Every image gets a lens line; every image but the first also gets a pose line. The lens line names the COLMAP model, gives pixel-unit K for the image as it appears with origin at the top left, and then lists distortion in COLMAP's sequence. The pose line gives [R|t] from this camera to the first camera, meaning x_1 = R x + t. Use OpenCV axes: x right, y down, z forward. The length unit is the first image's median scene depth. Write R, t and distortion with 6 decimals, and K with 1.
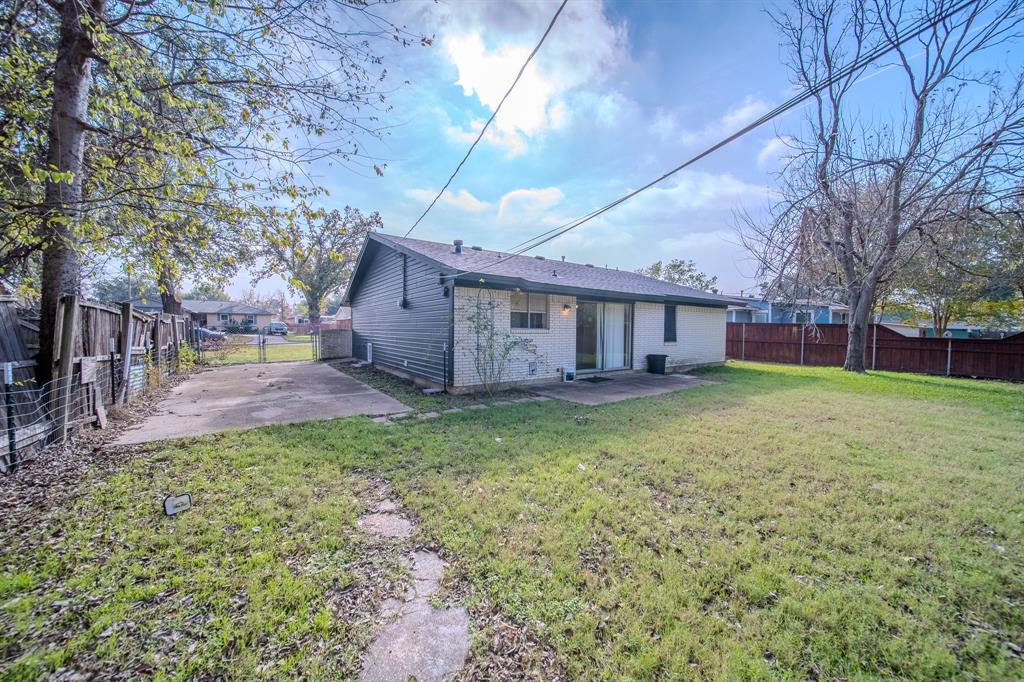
lens RADIAL K [[367.3, 0, 515.0], [0, 367.3, 337.5], [0, 0, 1]] dist [-0.000637, -0.001526]
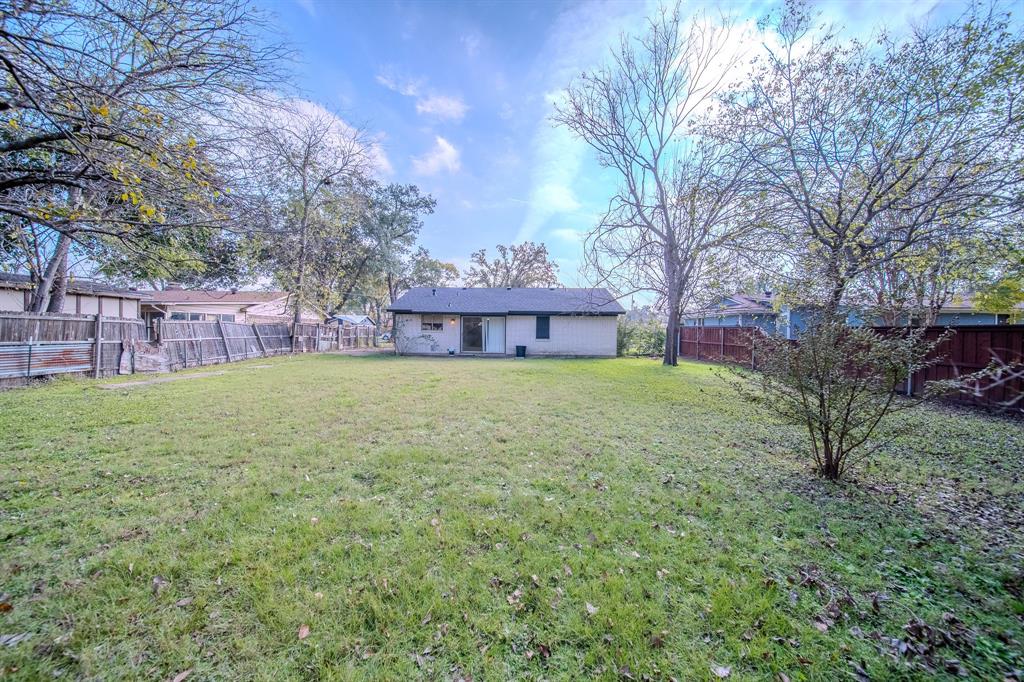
lens RADIAL K [[367.3, 0, 516.2], [0, 367.3, 338.3], [0, 0, 1]] dist [-0.000637, -0.001526]
pose [[0.808849, 0.010216, -0.587927, 0.680908], [-0.020772, 0.999721, -0.011206, 0.015090], [0.587649, 0.021276, 0.808836, -0.203665]]
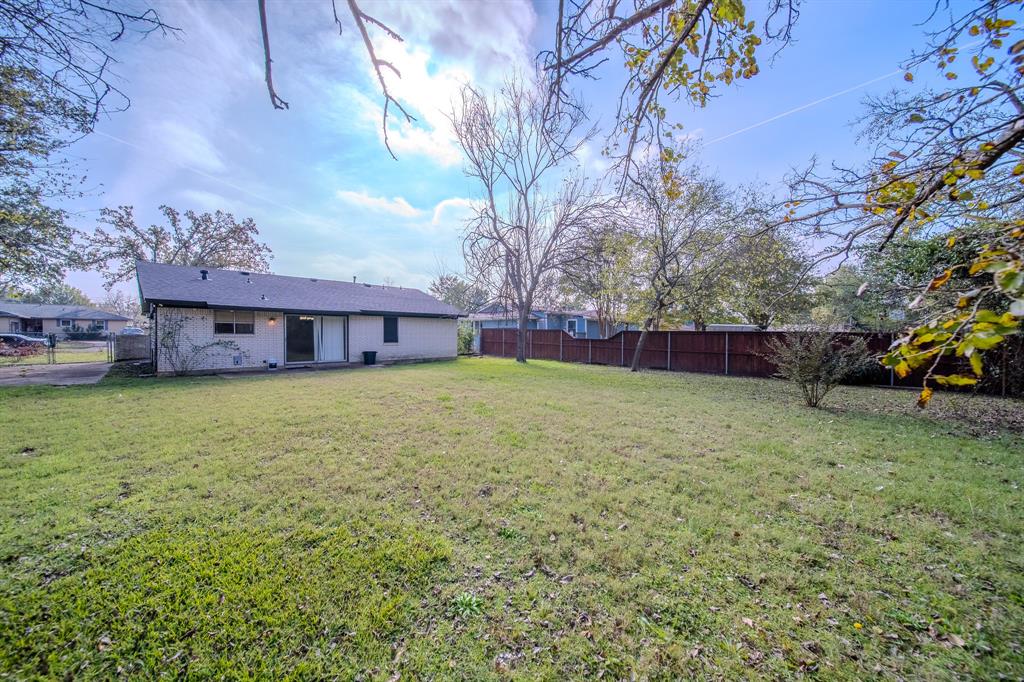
lens RADIAL K [[367.3, 0, 522.5], [0, 367.3, 339.3], [0, 0, 1]] dist [-0.000637, -0.001526]
pose [[0.981092, -0.005258, 0.193469, 0.346100], [0.007335, 0.999923, -0.010021, 0.008073], [-0.193402, 0.011251, 0.981055, -0.274736]]
